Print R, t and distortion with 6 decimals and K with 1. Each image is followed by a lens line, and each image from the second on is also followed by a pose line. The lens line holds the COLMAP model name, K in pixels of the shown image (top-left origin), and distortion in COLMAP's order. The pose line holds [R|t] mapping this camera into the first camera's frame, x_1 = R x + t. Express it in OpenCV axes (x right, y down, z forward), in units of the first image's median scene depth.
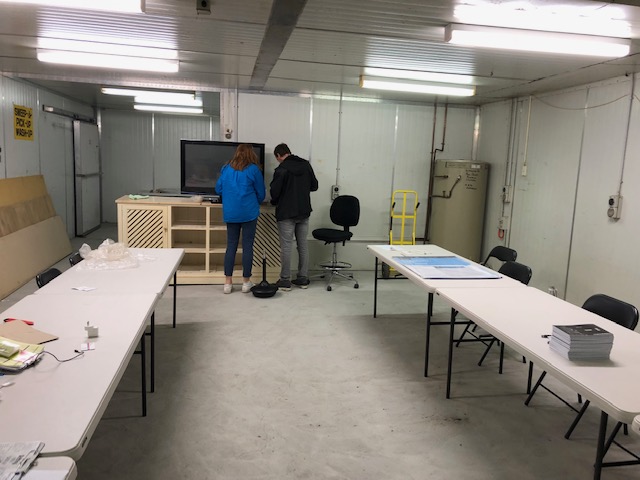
lens RADIAL K [[517.6, 0, 321.2], [0, 517.6, 239.0], [0, 0, 1]] dist [-0.016023, 0.002879]
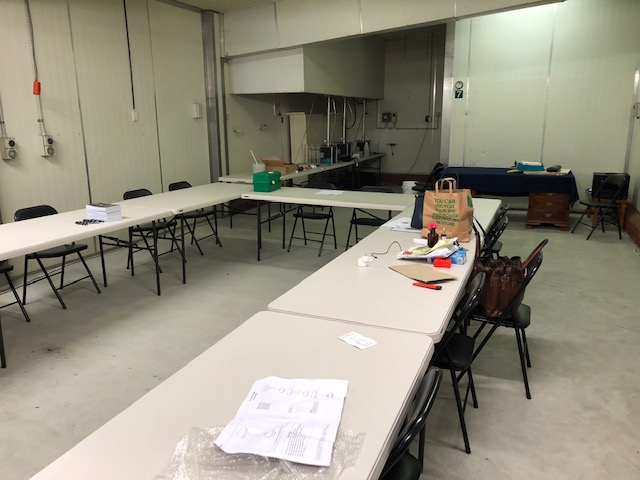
lens RADIAL K [[517.6, 0, 320.2], [0, 517.6, 240.4], [0, 0, 1]] dist [-0.016023, 0.002879]
pose [[-0.839192, -0.157505, 0.520527, -0.619838], [0.061696, 0.923390, 0.378872, -0.189757], [-0.540324, 0.350060, -0.765185, 1.275387]]
